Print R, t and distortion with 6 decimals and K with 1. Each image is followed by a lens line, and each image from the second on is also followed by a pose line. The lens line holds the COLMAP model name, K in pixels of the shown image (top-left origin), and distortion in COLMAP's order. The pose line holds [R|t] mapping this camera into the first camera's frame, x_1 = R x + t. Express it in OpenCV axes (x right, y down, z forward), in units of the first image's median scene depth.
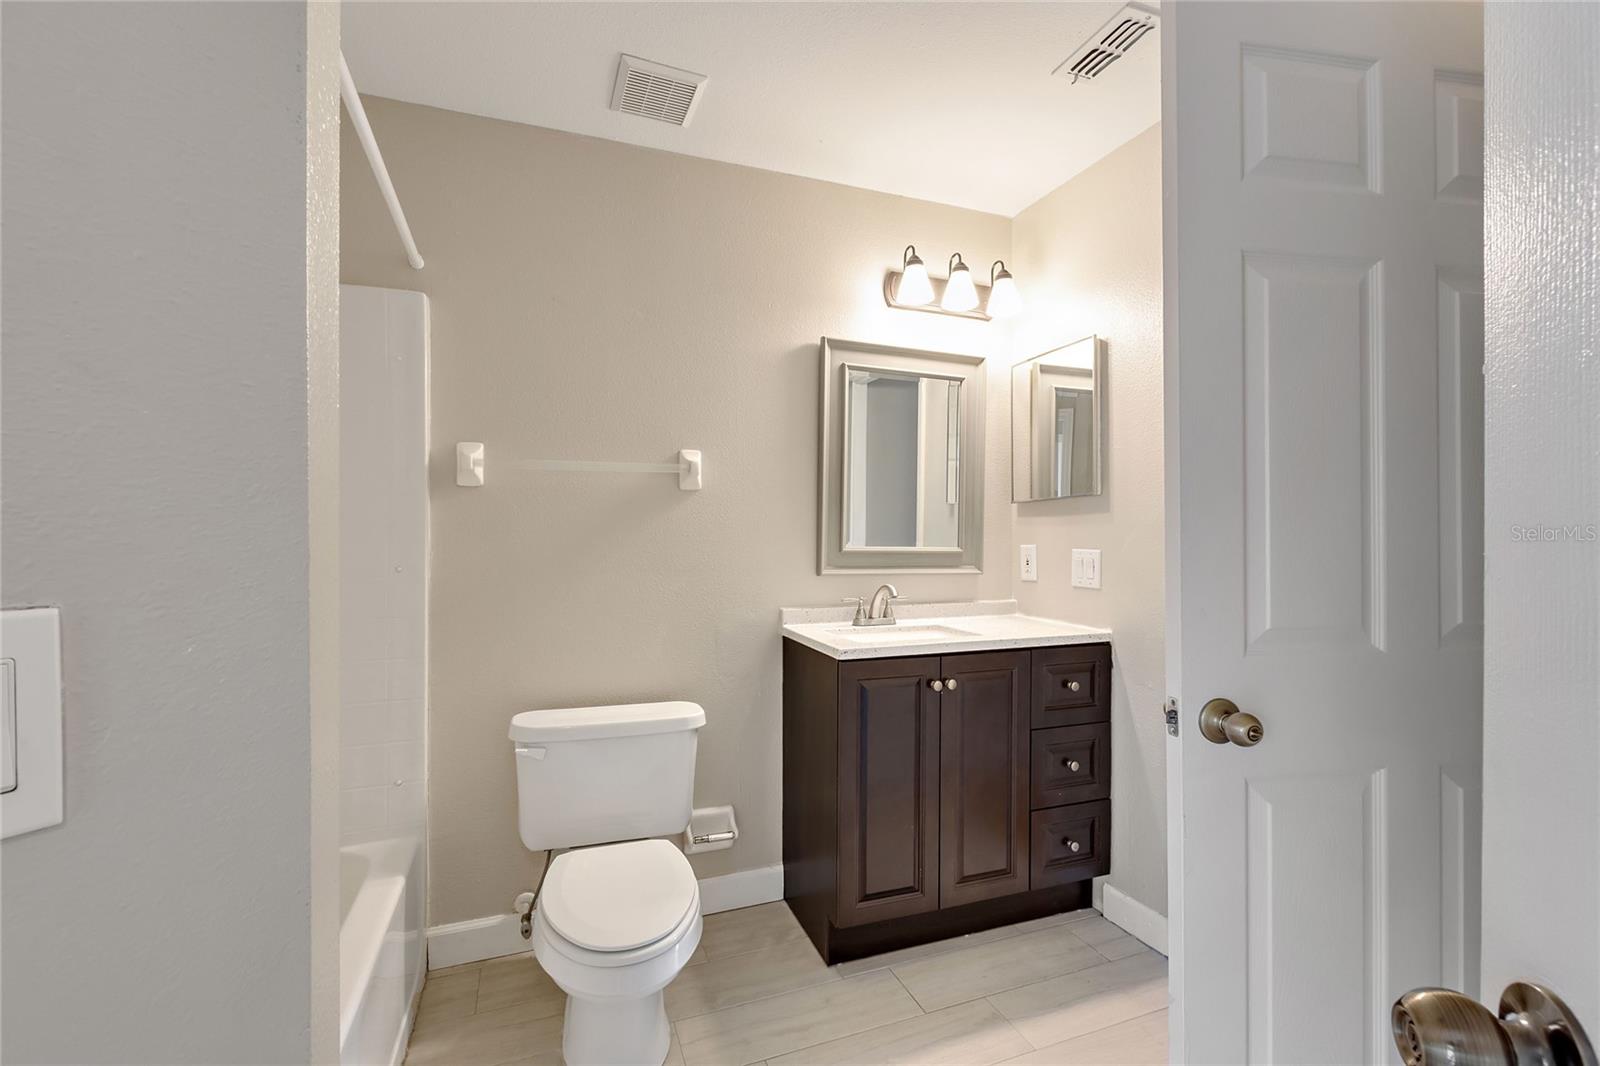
lens RADIAL K [[694.9, 0, 796.0], [0, 694.9, 536.4], [0, 0, 1]] dist [0.003468, -0.003823]
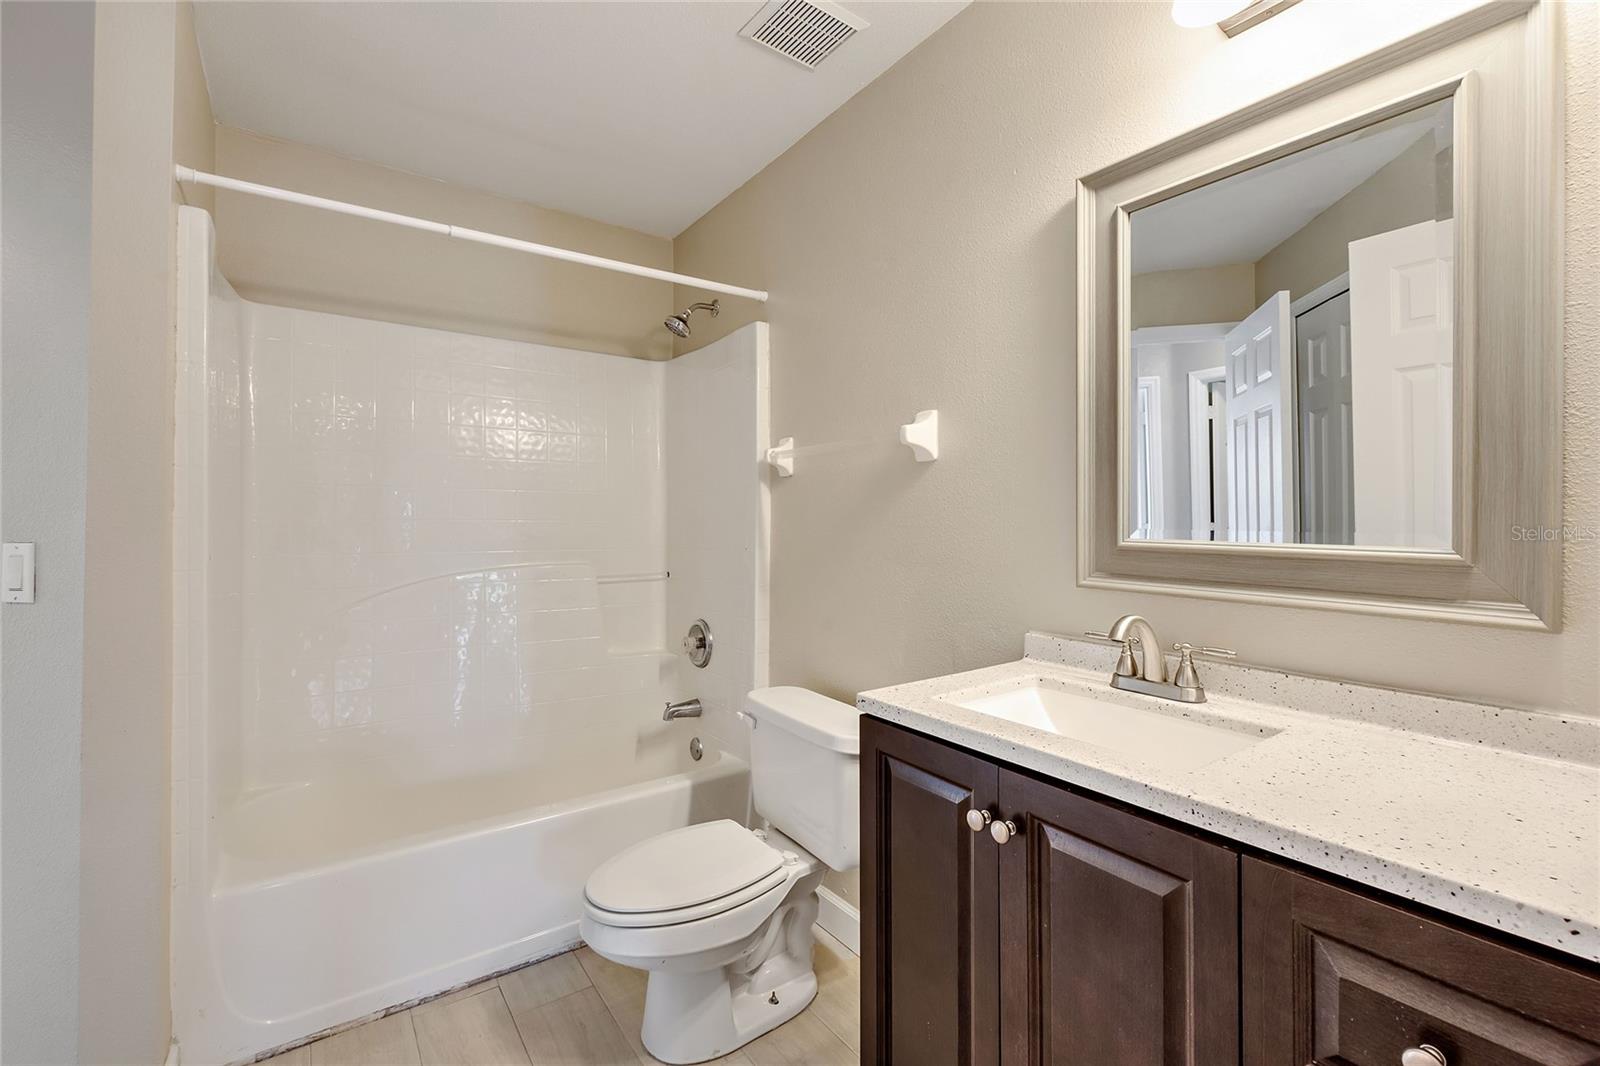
lens RADIAL K [[705.1, 0, 800.6], [0, 705.1, 508.1], [0, 0, 1]] dist [0.001903, 0.000062]
pose [[0.250765, -0.017015, -0.967899, 0.533671], [0.001732, 0.999852, -0.017127, 0.000633], [0.968046, 0.002618, 0.250757, 0.606928]]
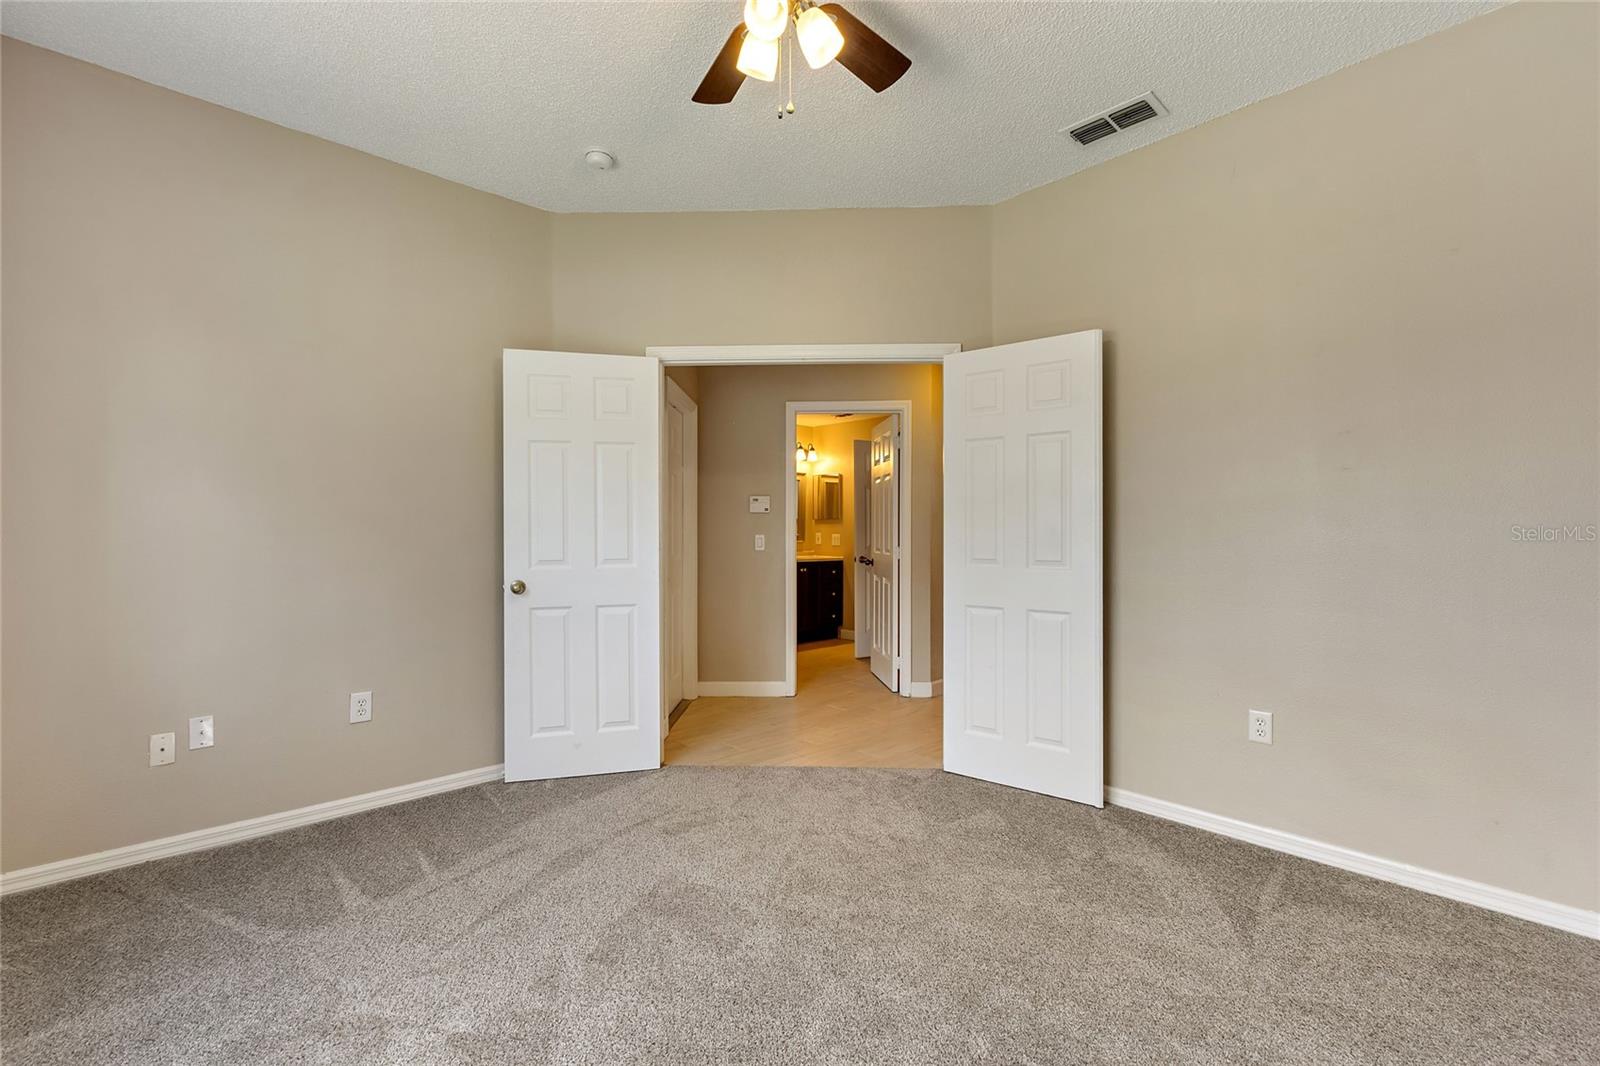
lens RADIAL K [[694.9, 0, 796.0], [0, 694.9, 536.4], [0, 0, 1]] dist [0.003468, -0.003823]
pose [[0.928004, -0.001412, 0.372568, -1.003559], [-0.000258, 0.999990, 0.004430, 0.014514], [-0.372571, -0.004207, 0.927994, -2.023981]]
